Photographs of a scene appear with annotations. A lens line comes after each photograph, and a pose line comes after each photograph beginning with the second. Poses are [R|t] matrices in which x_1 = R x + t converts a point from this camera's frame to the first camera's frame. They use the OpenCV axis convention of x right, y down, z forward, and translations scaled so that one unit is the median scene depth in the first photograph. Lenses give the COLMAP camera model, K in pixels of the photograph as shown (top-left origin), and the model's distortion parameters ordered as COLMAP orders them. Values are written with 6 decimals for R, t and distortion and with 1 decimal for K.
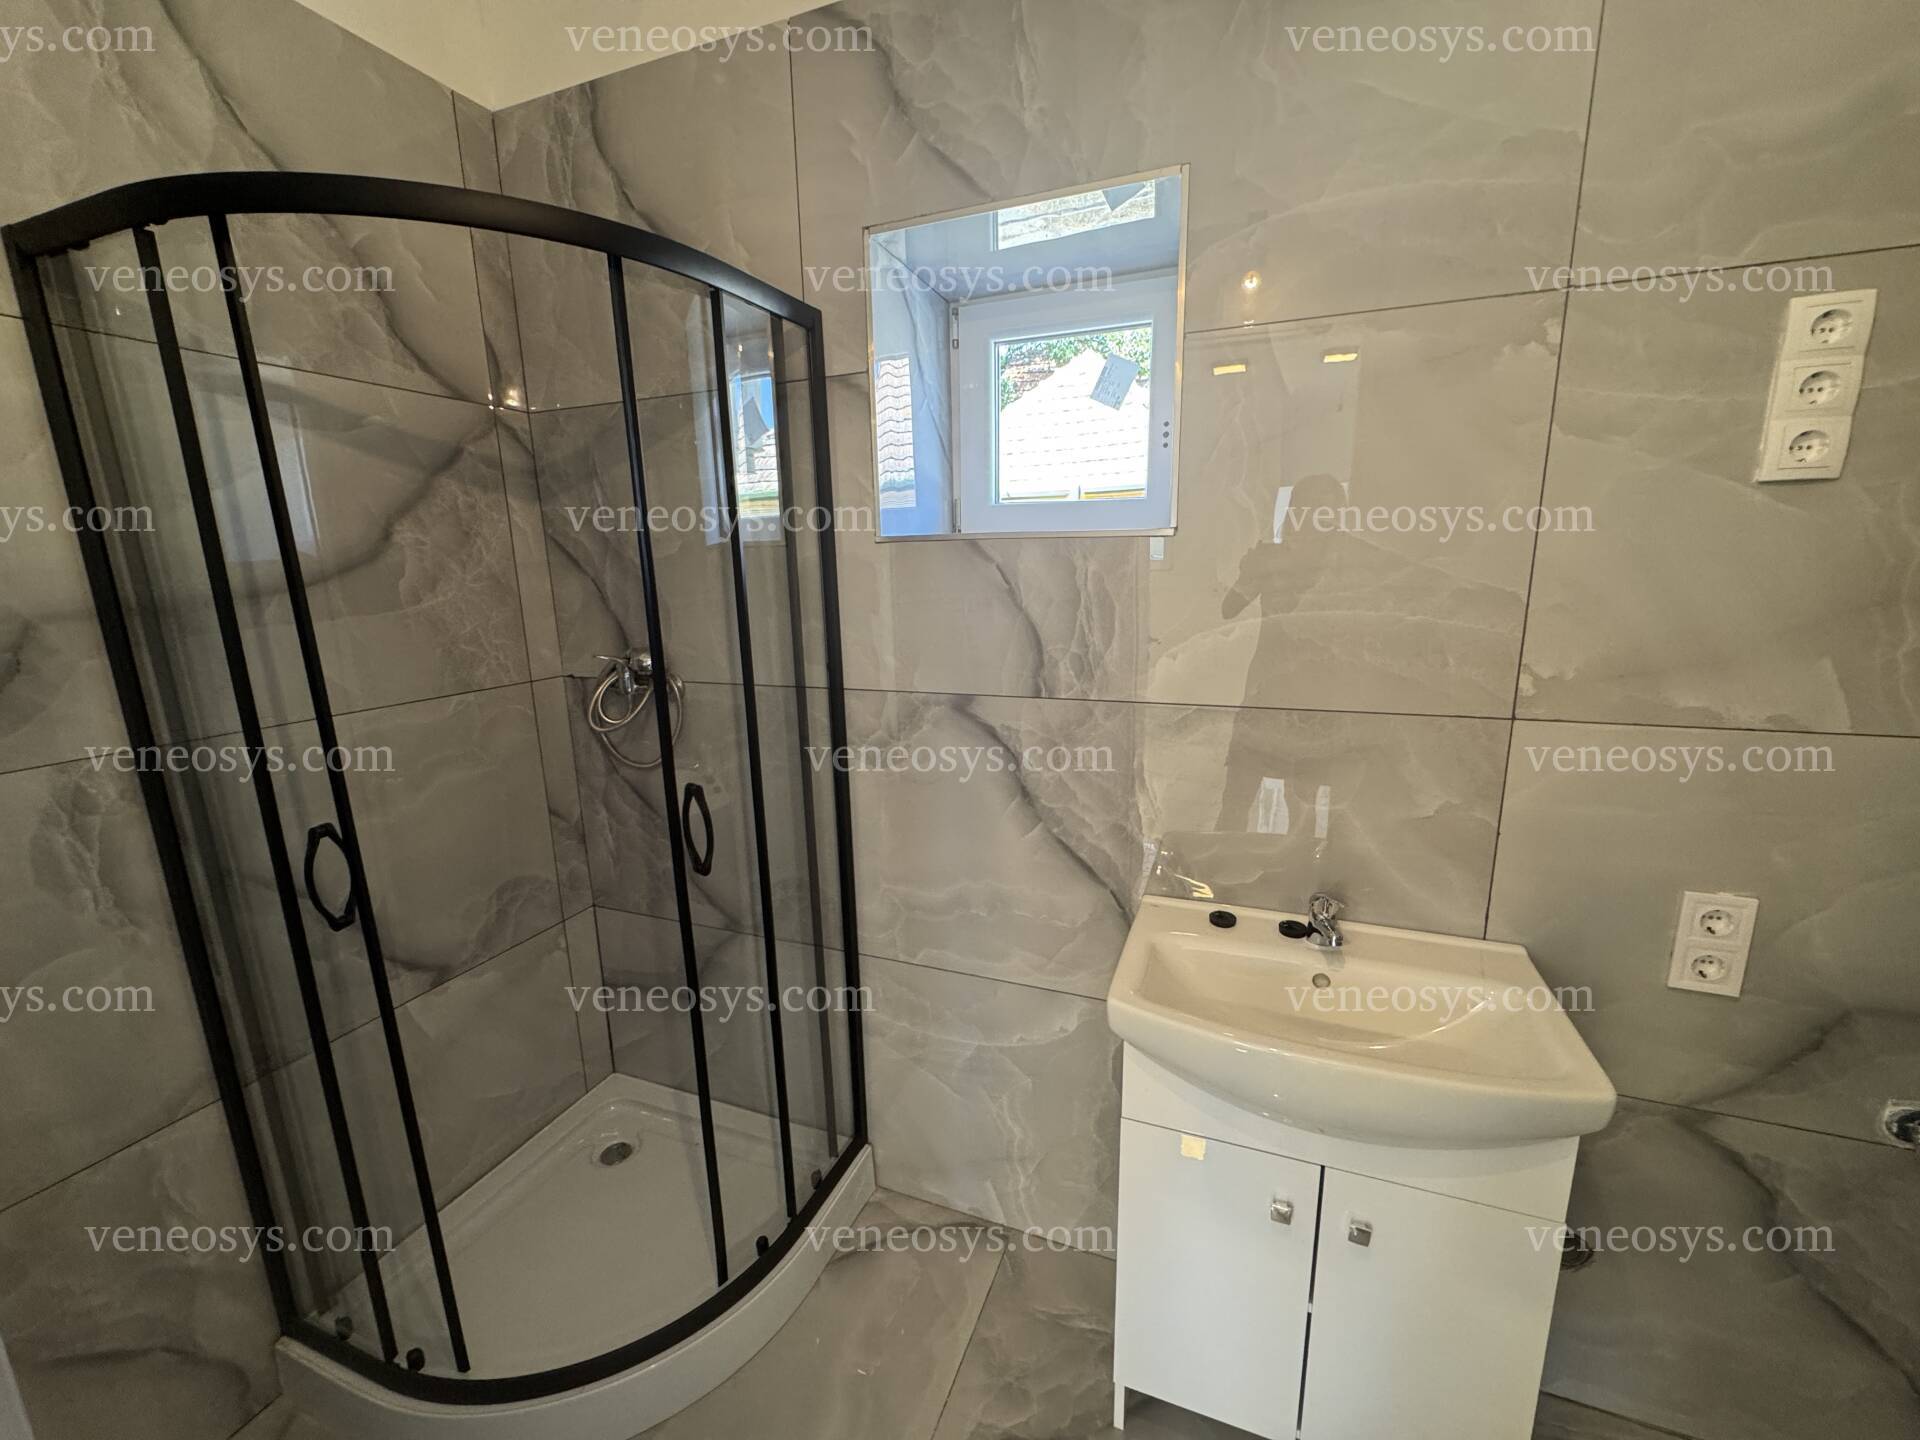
lens RADIAL K [[764.8, 0, 959.2], [0, 764.8, 722.3], [0, 0, 1]] dist [0.000031, 0.000207]
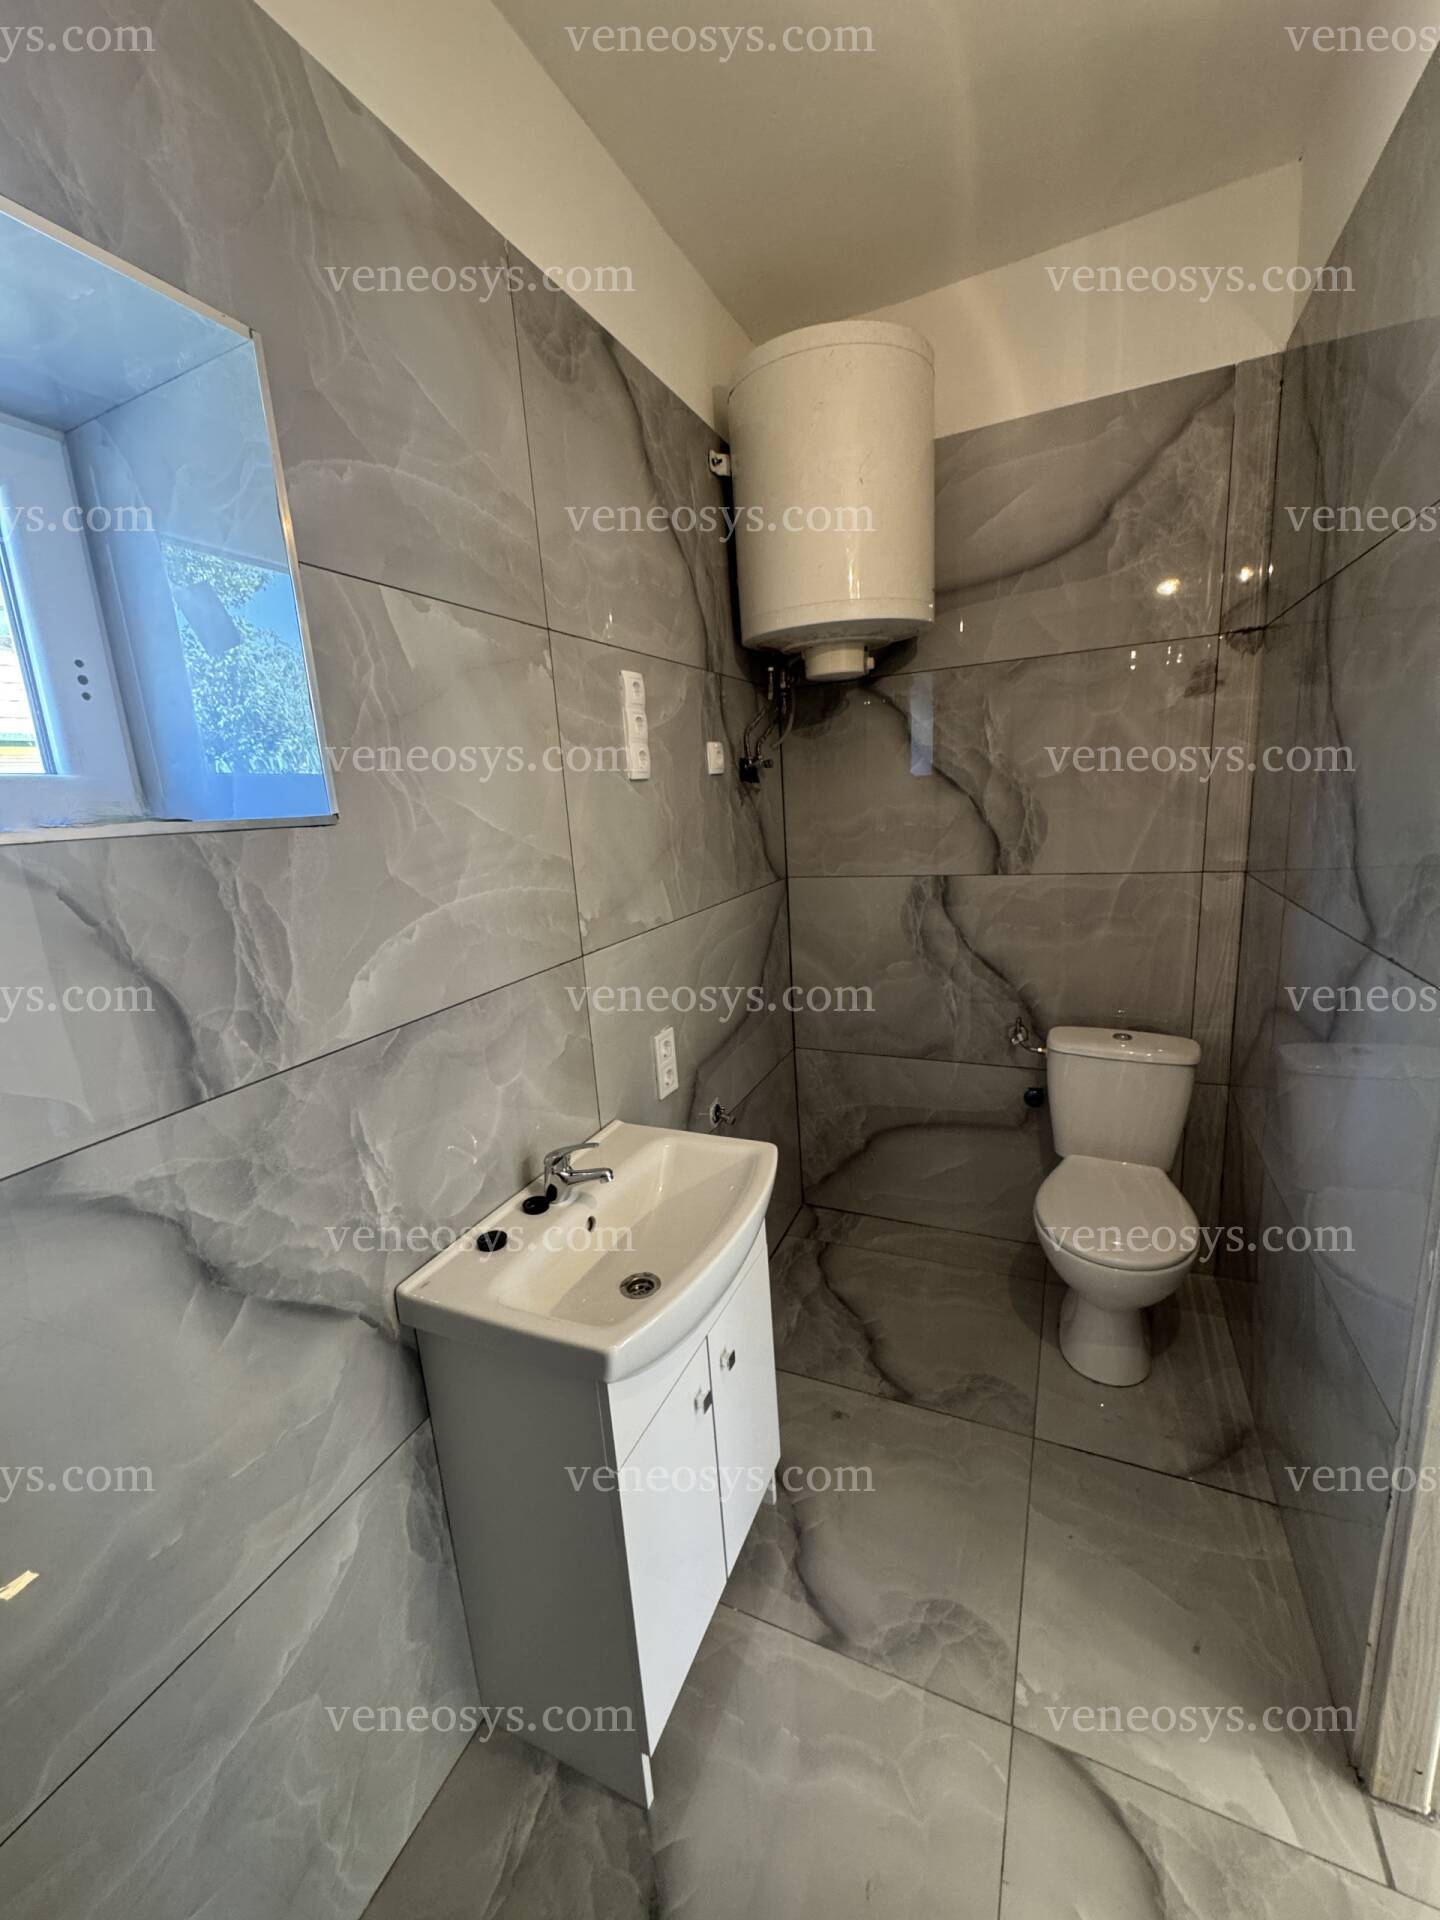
lens RADIAL K [[764.8, 0, 712.1], [0, 764.8, 959.6], [0, 0, 1]] dist [0.000031, 0.000207]
pose [[0.061198, -0.196214, 0.978650, -0.445122], [0.271723, 0.946731, 0.172823, -0.137620], [-0.960428, 0.255345, 0.111253, 0.554202]]
